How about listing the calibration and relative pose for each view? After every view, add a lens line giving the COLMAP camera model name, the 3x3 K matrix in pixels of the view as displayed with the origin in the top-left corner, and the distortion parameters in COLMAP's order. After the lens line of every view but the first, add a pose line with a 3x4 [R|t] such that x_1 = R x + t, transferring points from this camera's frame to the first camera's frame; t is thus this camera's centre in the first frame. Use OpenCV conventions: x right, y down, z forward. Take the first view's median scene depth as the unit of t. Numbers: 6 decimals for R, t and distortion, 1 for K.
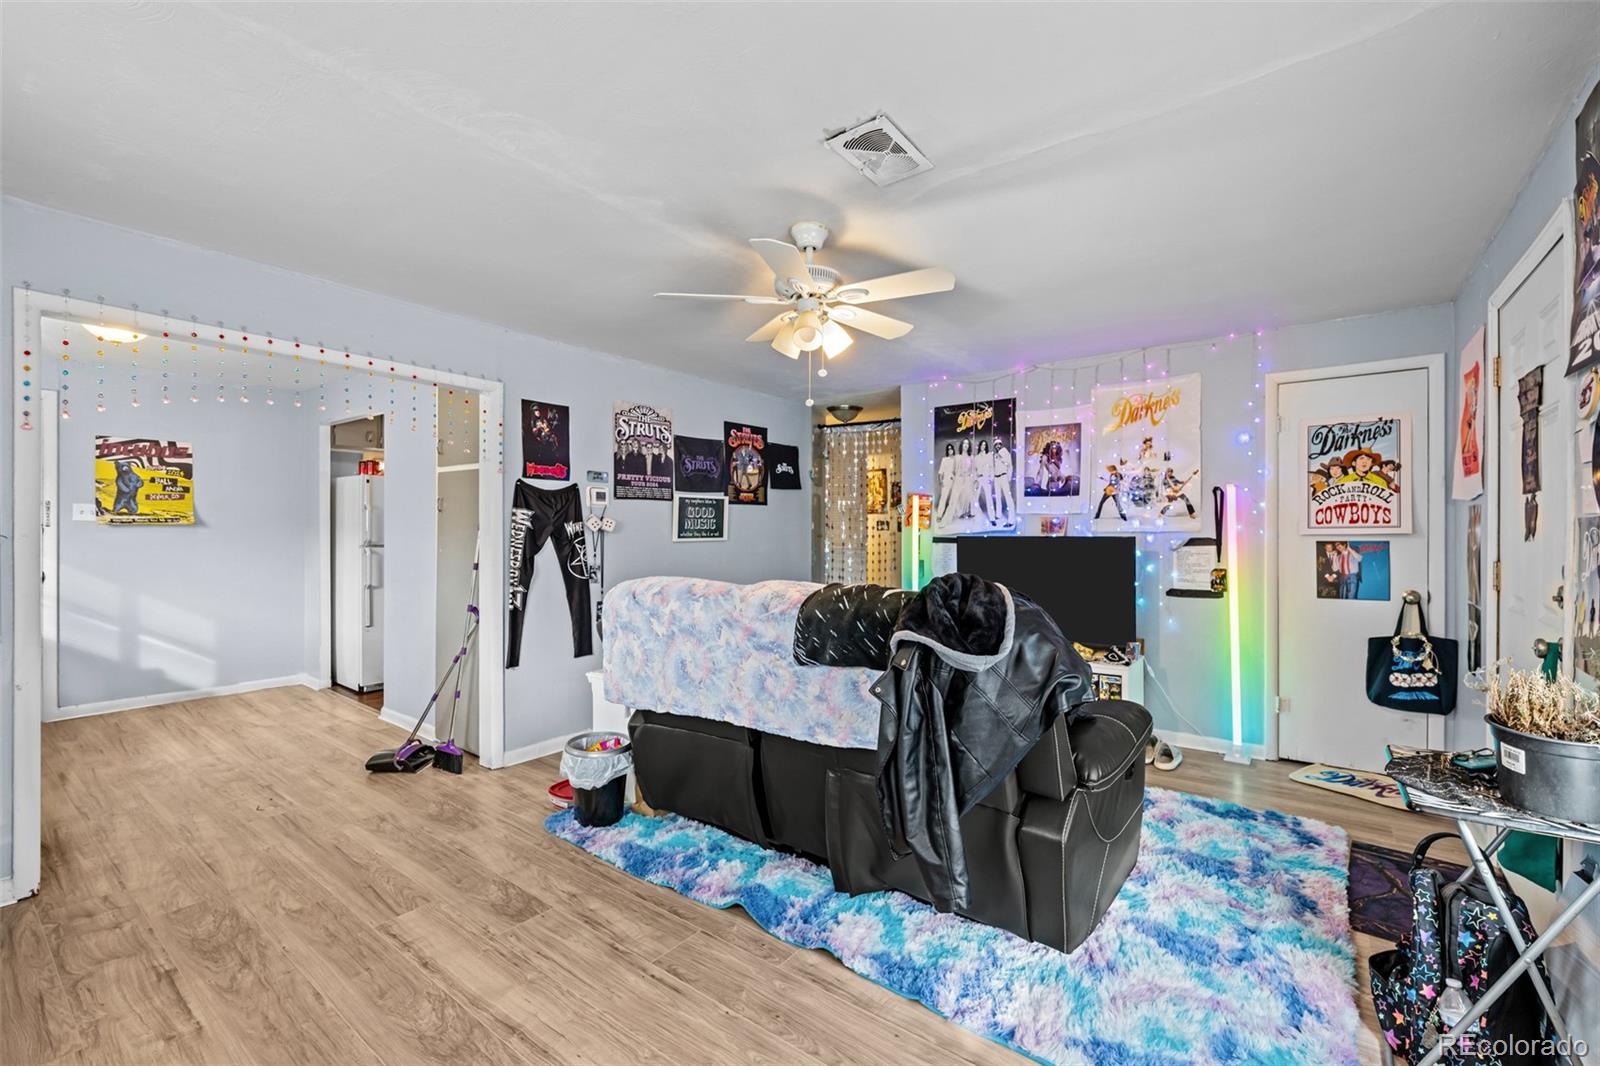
lens RADIAL K [[651.9, 0, 829.4], [0, 651.9, 529.9], [0, 0, 1]] dist [-0.000312, 0.000093]
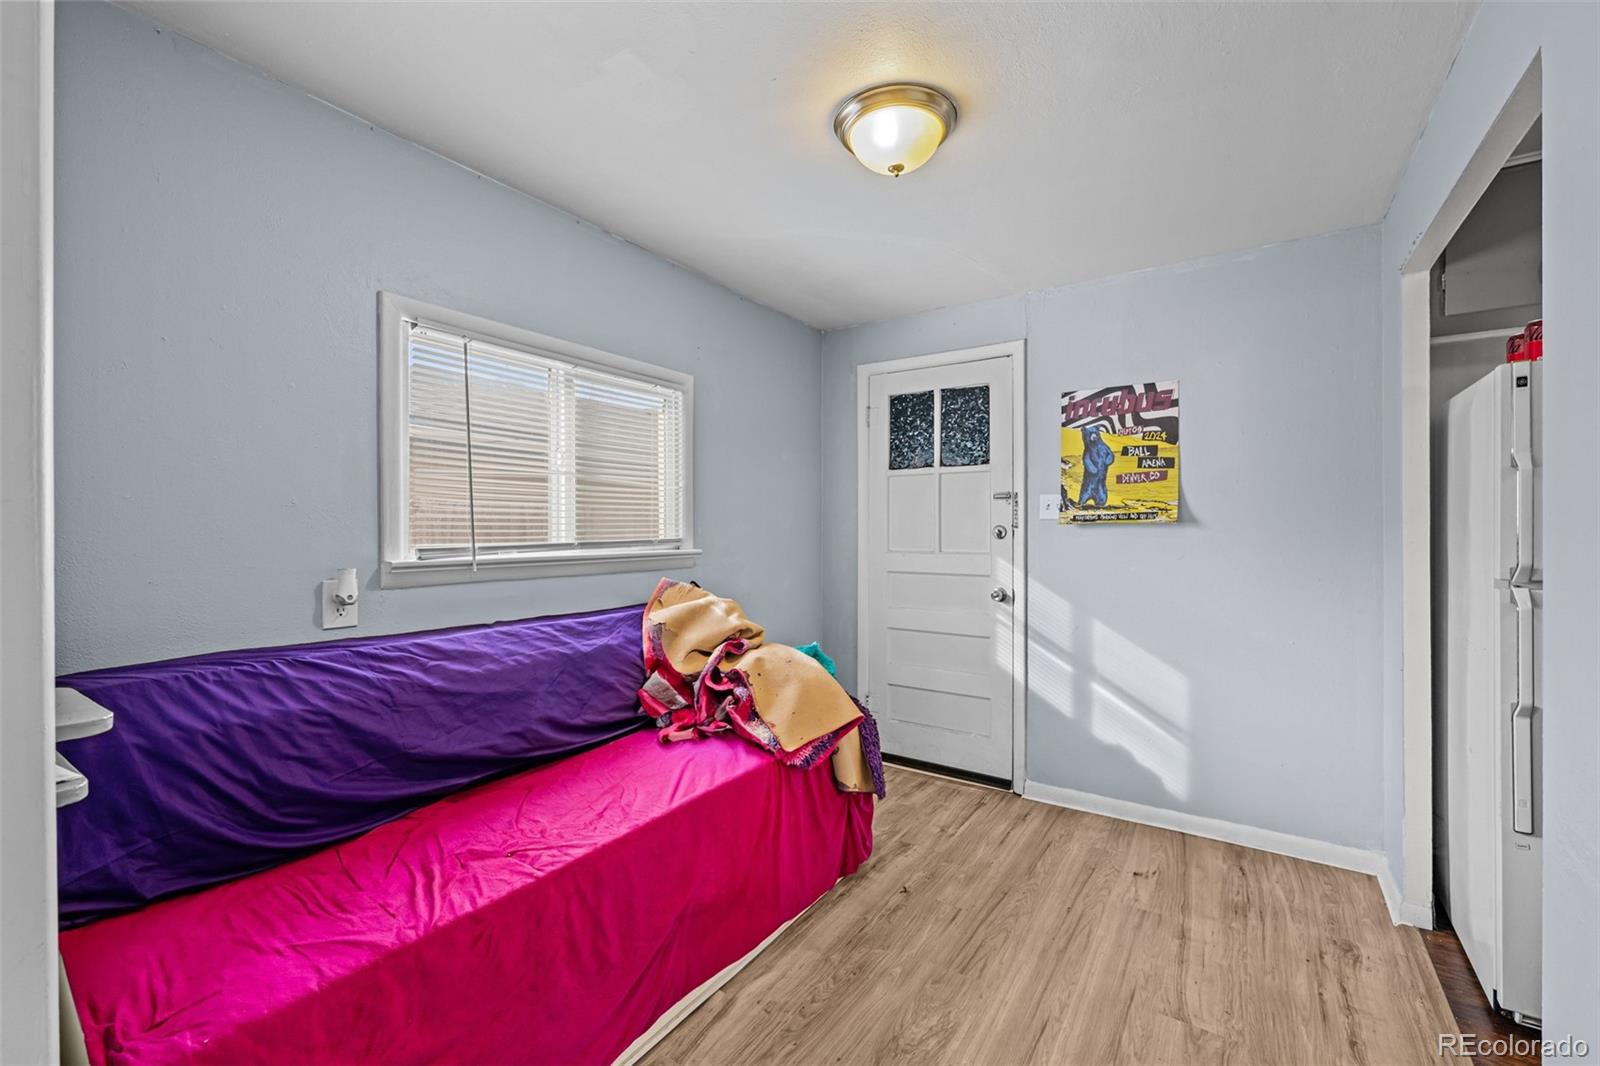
lens RADIAL K [[675.9, 0, 802.7], [0, 675.9, 532.2], [0, 0, 1]] dist [0.001639, 0.000216]
pose [[0.036238, 0.003838, -0.999336, -0.461577], [0.001844, 0.999991, 0.003908, -0.003441], [0.999341, -0.001984, 0.036230, 0.754720]]
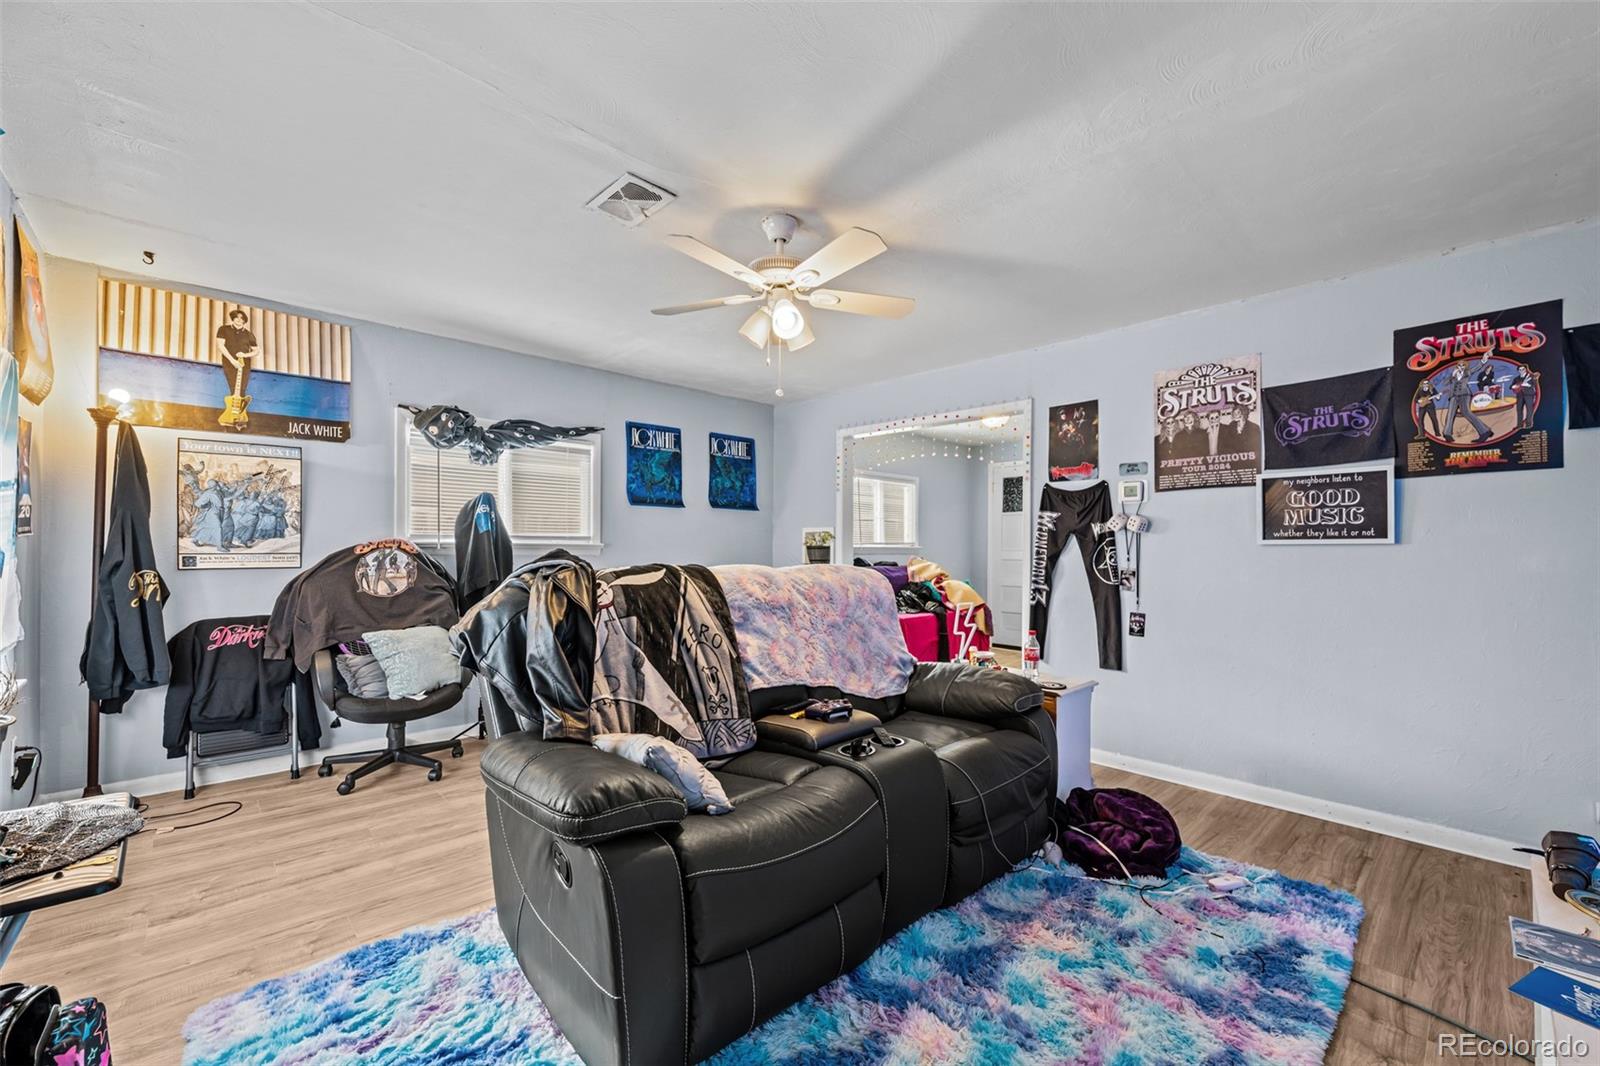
lens RADIAL K [[651.9, 0, 812.8], [0, 651.9, 557.6], [0, 0, 1]] dist [-0.000312, 0.000093]
pose [[-0.163555, 0.009923, -0.986484, 0.538212], [-0.003934, 0.999935, 0.010711, 0.027471], [0.986526, 0.005632, -0.163505, 0.675333]]
